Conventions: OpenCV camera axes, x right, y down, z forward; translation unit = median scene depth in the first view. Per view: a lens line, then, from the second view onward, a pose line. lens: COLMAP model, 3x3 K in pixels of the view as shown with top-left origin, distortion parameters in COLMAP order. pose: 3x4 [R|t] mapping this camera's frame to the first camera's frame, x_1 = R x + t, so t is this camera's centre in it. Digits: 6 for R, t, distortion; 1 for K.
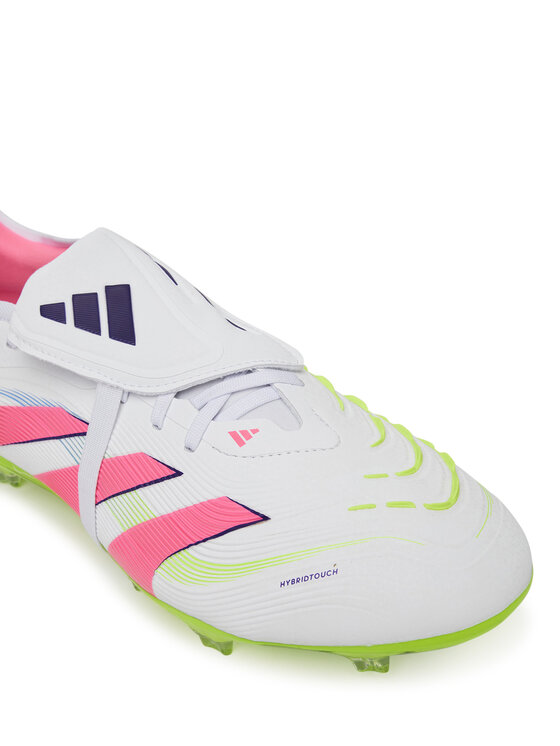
lens RADIAL K [[907.0, 0, 280.5], [0, 907.0, 373.9], [0, 0, 1]] dist [0.060900, 0.000000]
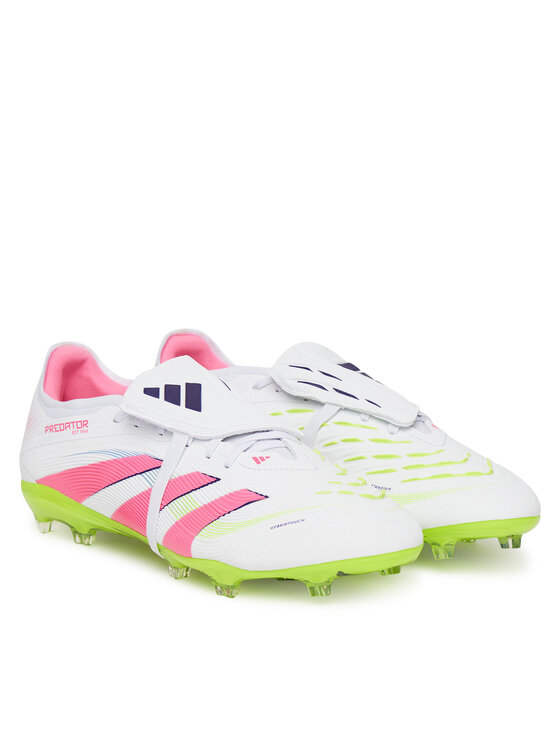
lens RADIAL K [[2026.6, 0, 279.9], [0, 2026.6, 372.7], [0, 0, 1]] dist [0.112491, 0.000000]
pose [[0.990876, 0.103215, -0.086664, 0.278191], [-0.128259, 0.919670, -0.371155, 1.205112], [0.041394, 0.378884, 0.924518, -2.307175]]
